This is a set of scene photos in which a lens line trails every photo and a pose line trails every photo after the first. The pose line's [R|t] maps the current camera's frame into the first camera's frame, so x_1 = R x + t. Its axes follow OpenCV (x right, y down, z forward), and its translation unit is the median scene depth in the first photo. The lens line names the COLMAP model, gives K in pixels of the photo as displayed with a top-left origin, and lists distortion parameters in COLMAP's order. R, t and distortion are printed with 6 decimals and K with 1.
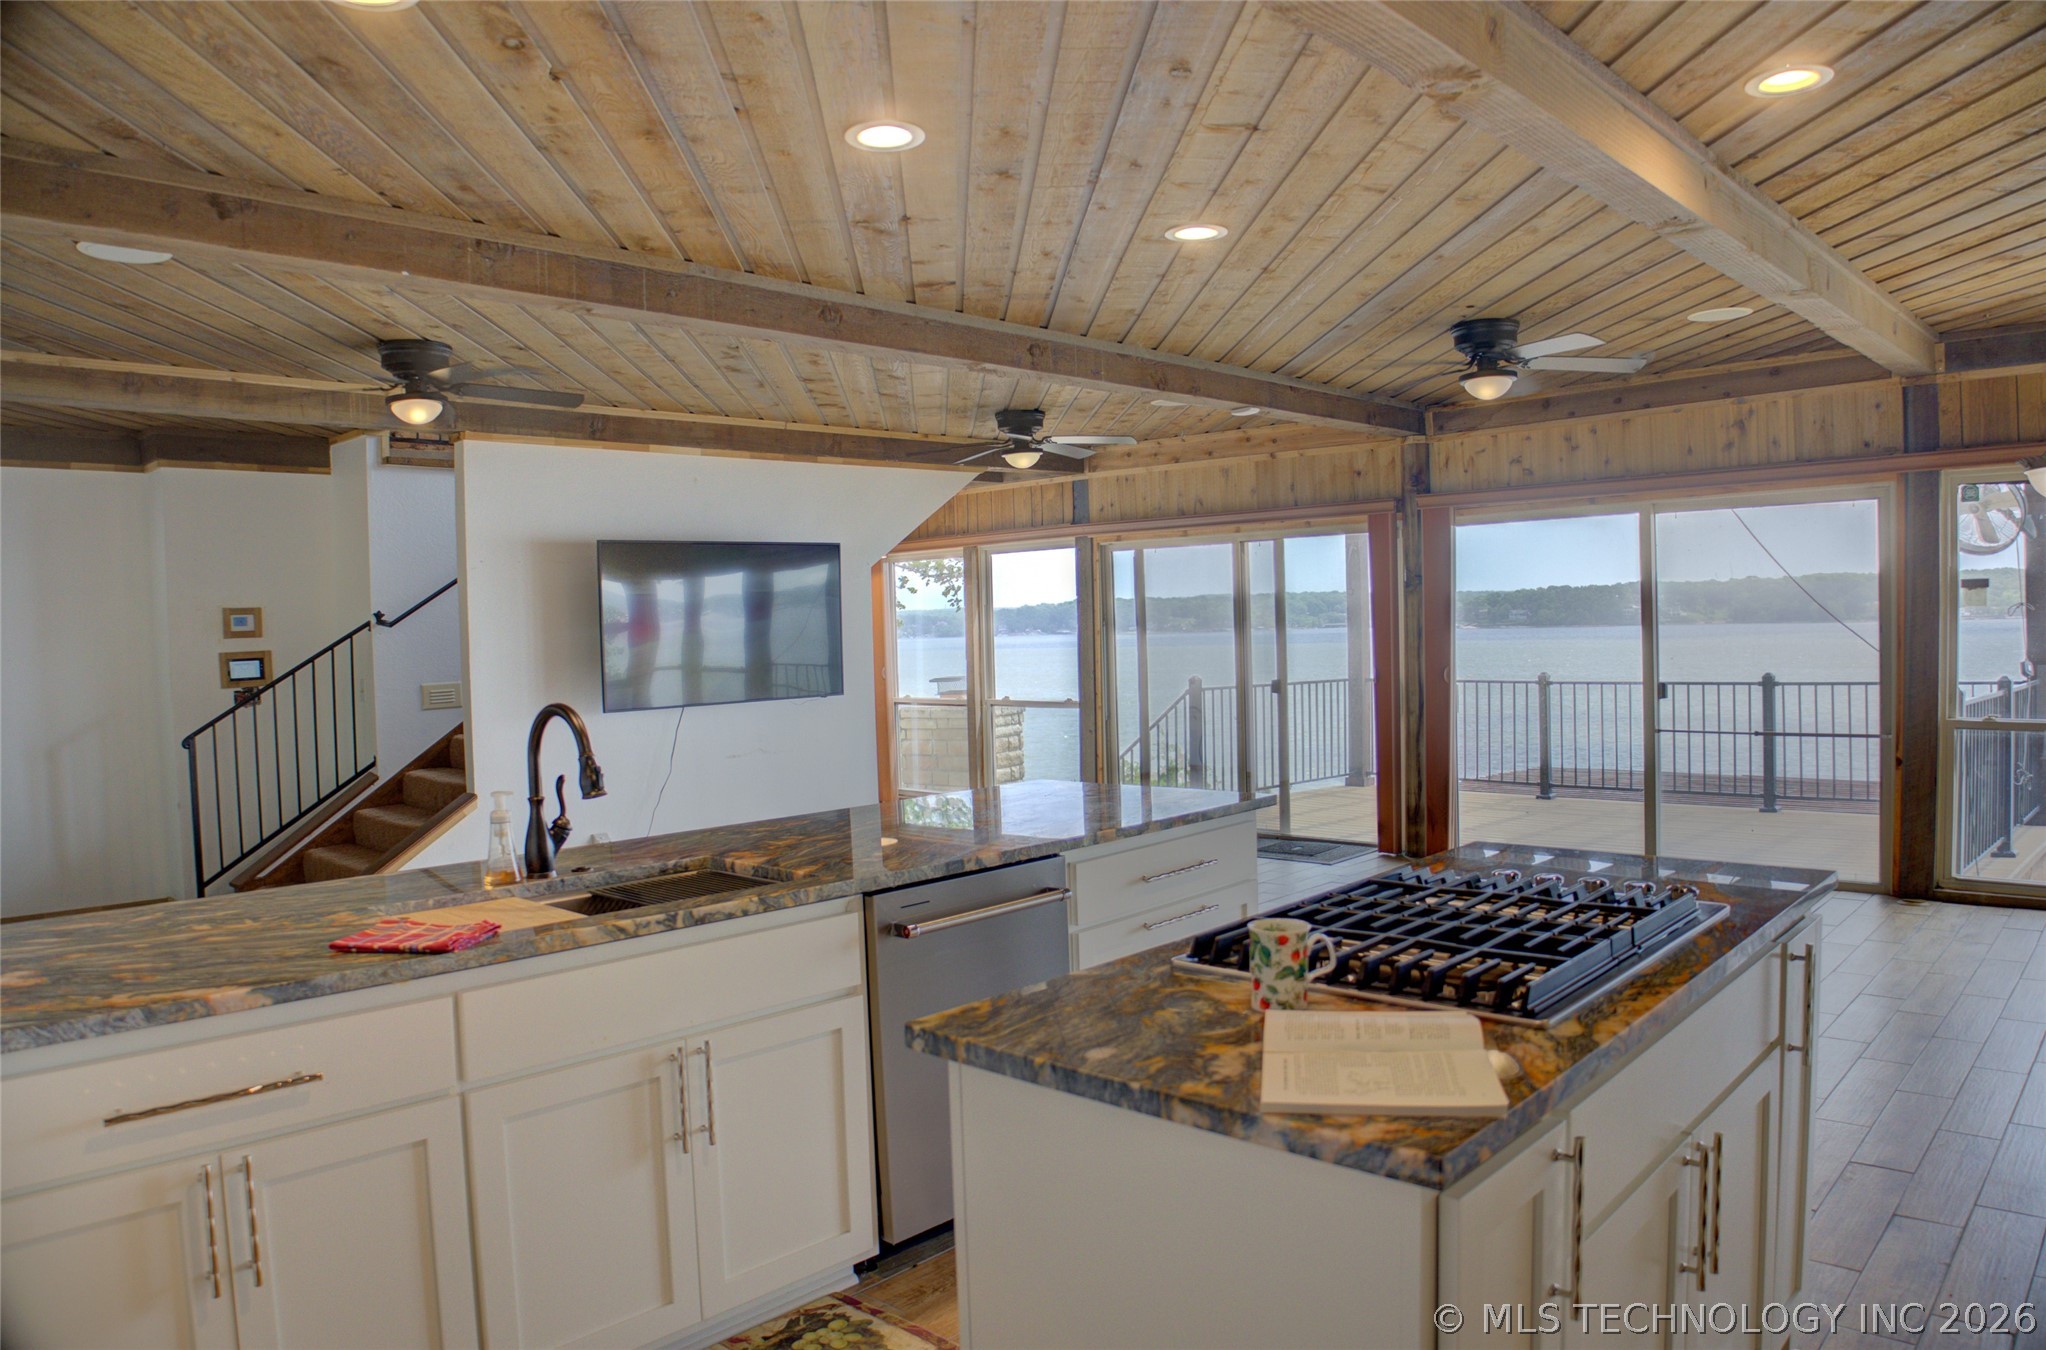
lens RADIAL K [[1368.1, 0, 1026.2], [0, 1368.1, 672.0], [0, 0, 1]] dist [-0.115380, 0.020663]
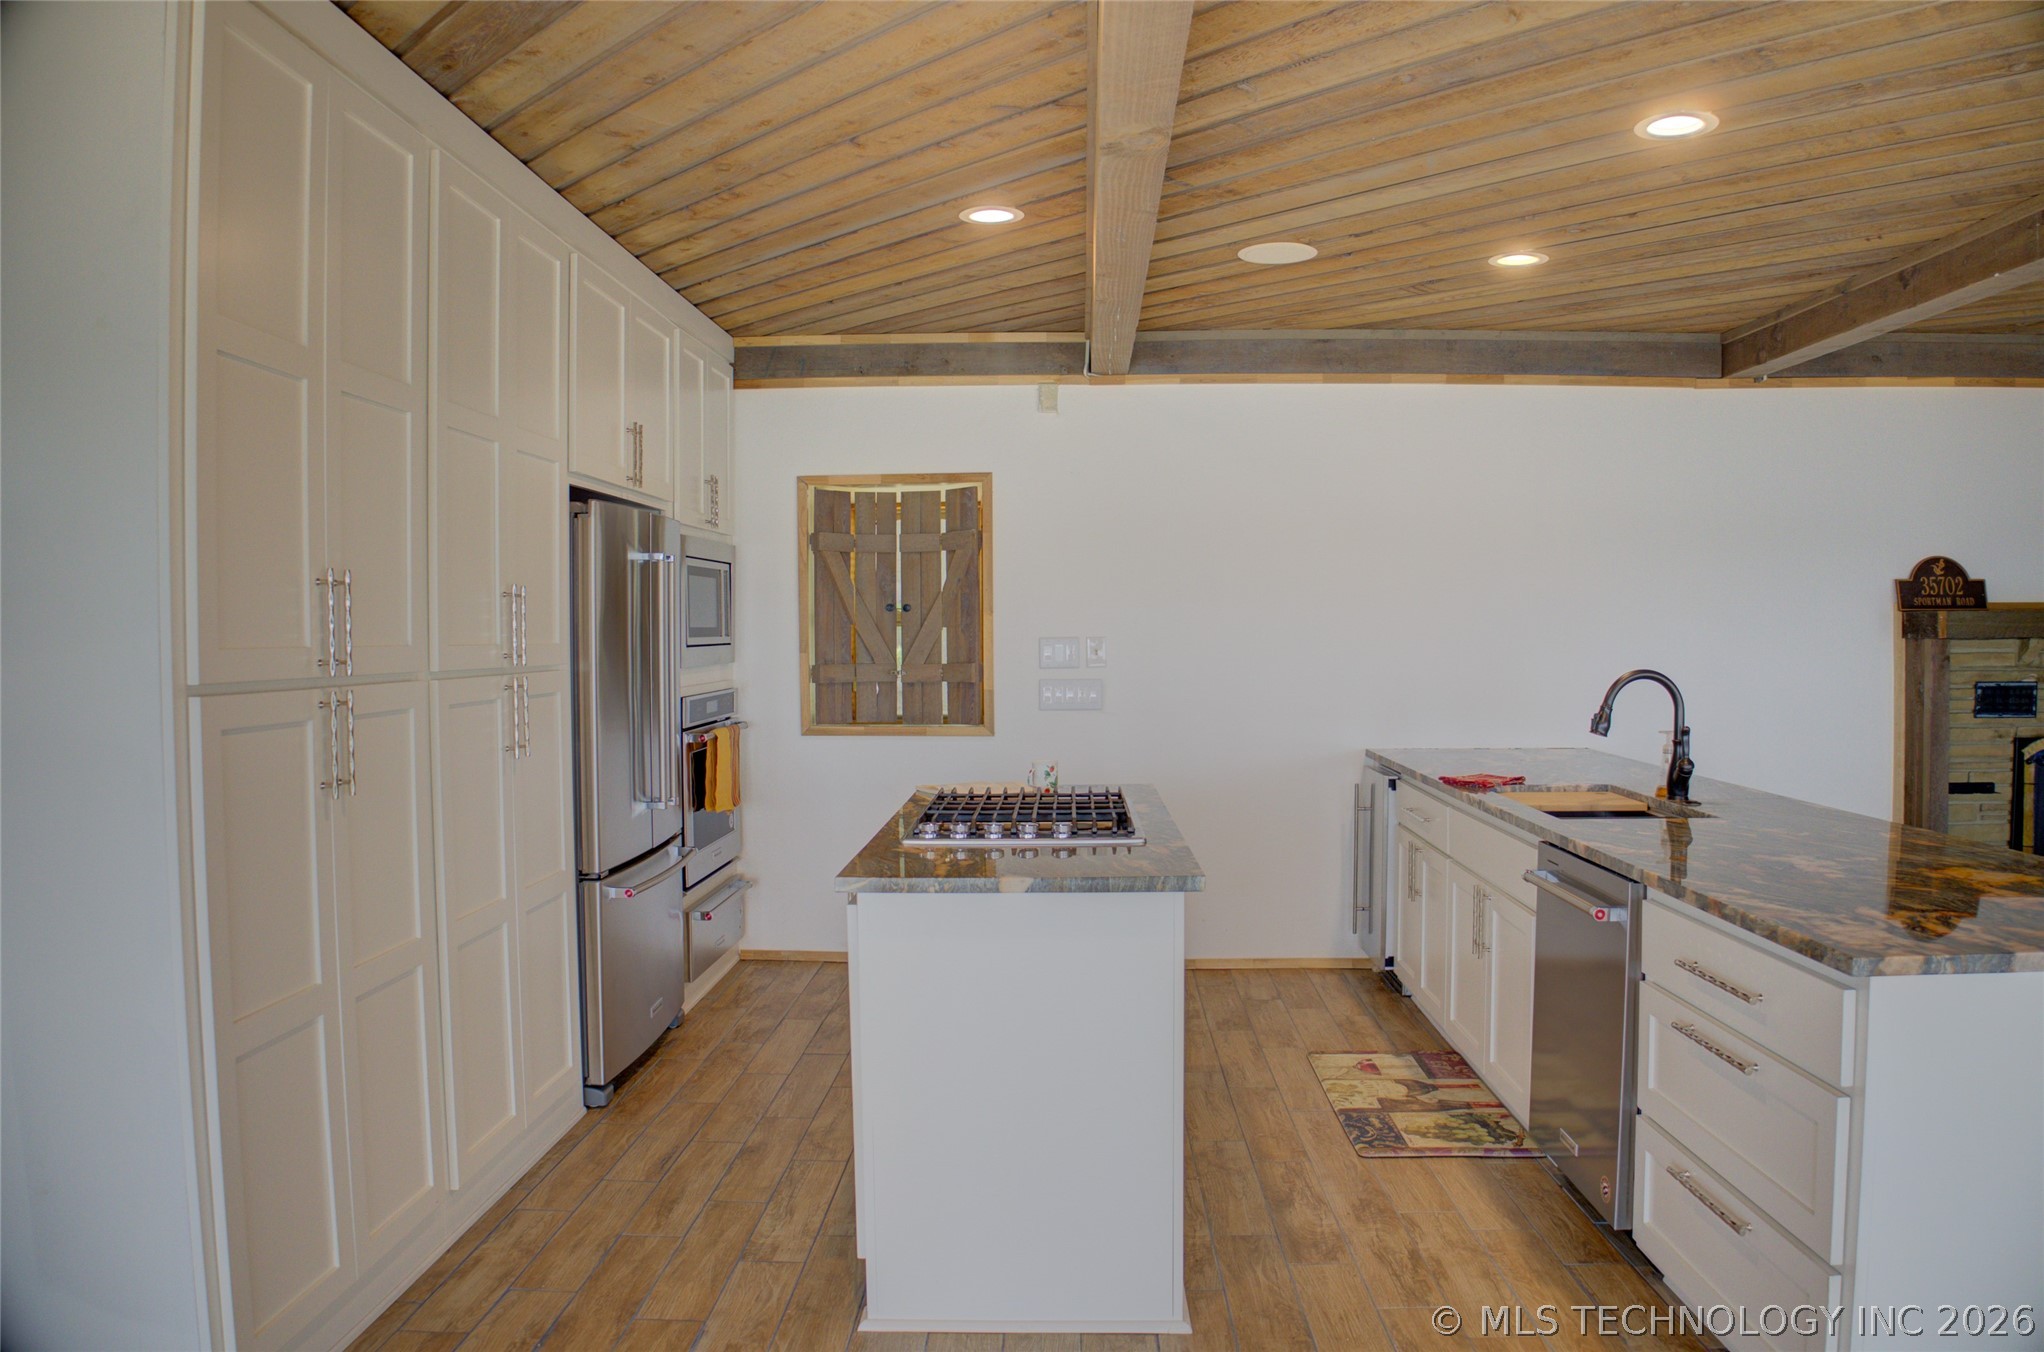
lens RADIAL K [[1385.8, 0, 1012.0], [0, 1385.8, 674.7], [0, 0, 1]] dist [-0.155700, 0.081713]
pose [[-0.751528, 0.054689, -0.657430, 0.414189], [0.007898, 0.997232, 0.073928, -0.032009], [0.659654, 0.050366, -0.749880, 0.636073]]
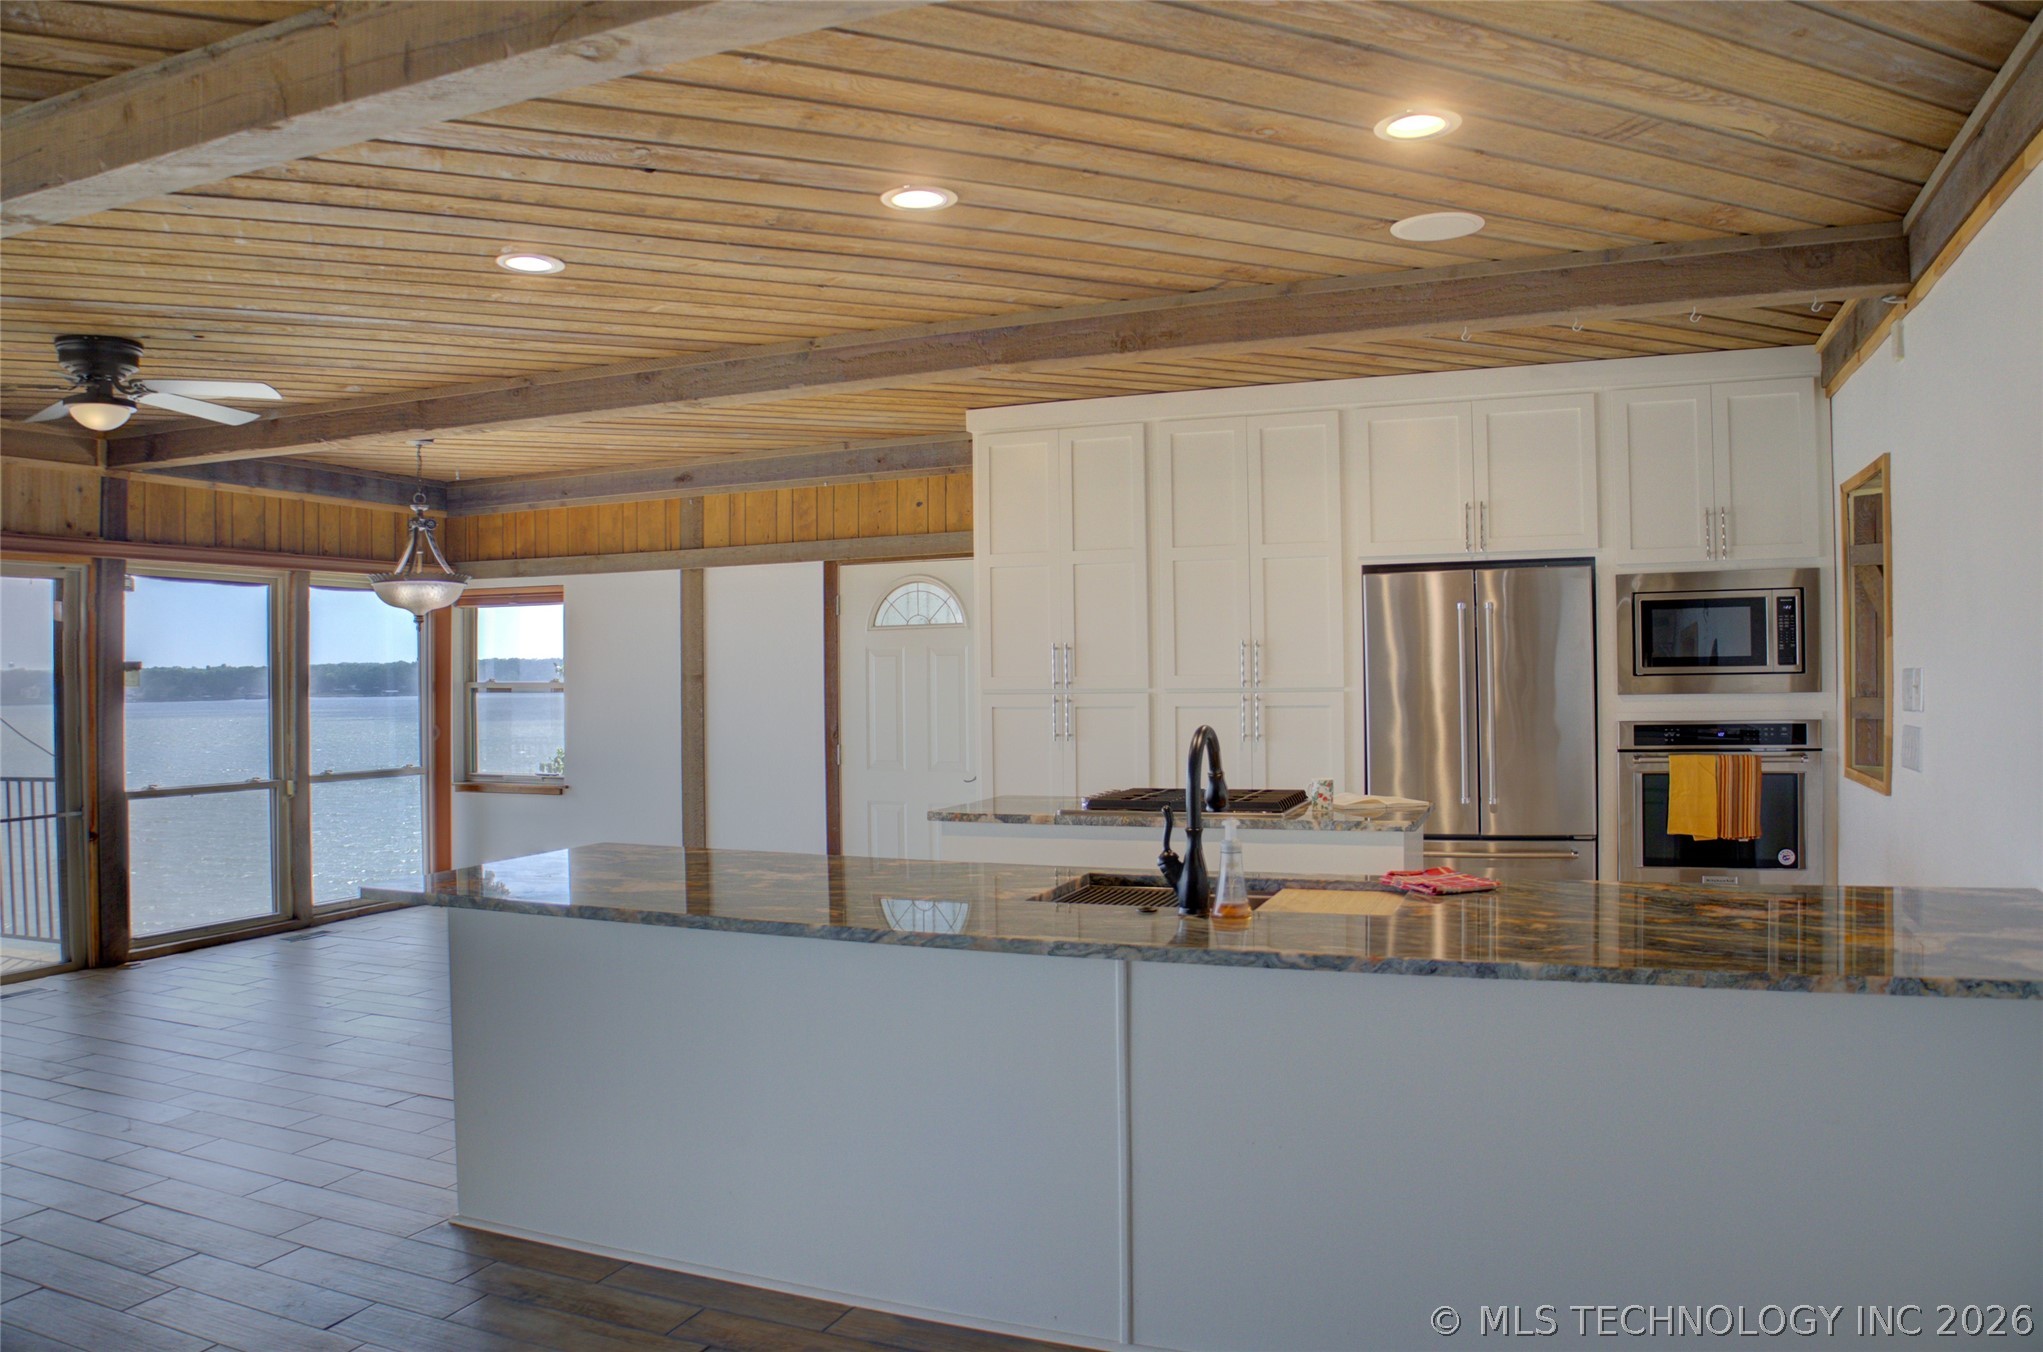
lens RADIAL K [[1415.4, 0, 1066.7], [0, 1415.4, 684.8], [0, 0, 1]] dist [-0.160403, 0.068040]
pose [[-0.386883, 0.026631, 0.921744, -0.512211], [0.052795, 0.998583, -0.006692, -0.002576], [-0.920616, 0.046074, -0.387740, 0.593518]]
